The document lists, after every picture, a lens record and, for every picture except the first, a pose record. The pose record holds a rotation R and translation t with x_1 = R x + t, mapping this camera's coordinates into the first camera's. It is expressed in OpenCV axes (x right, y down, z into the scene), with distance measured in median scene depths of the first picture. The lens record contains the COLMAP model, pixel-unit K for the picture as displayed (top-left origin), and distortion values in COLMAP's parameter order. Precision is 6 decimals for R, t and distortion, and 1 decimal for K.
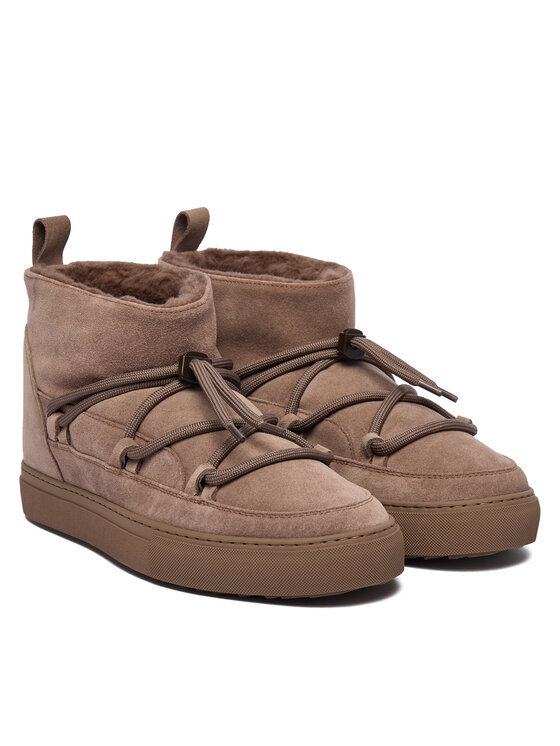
lens RADIAL K [[2187.5, 0, 278.2], [0, 2187.5, 369.8], [0, 0, 1]] dist [-1.677973, 0.000000]
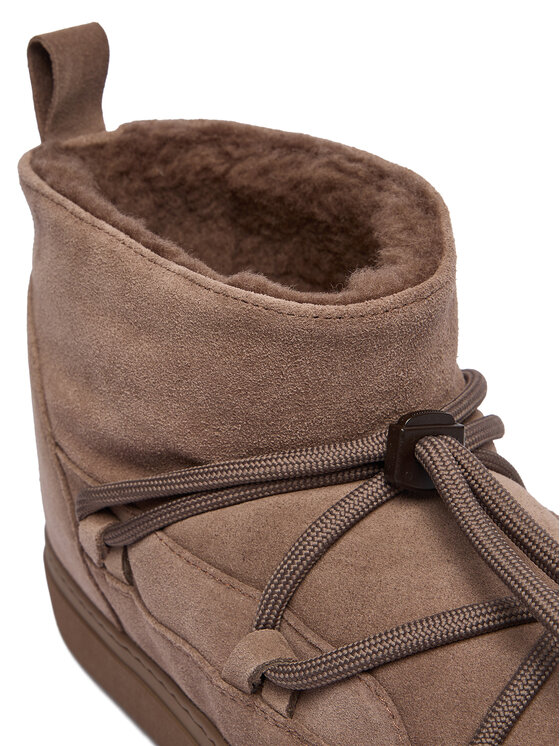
lens RADIAL K [[1089.4, 0, 273.3], [0, 1089.4, 374.6], [0, 0, 1]] dist [-0.241025, 0.000000]
pose [[0.999098, -0.020713, -0.037079, -0.057830], [0.031782, 0.943735, 0.329173, -0.081011], [0.028175, -0.330054, 0.943541, 0.801395]]
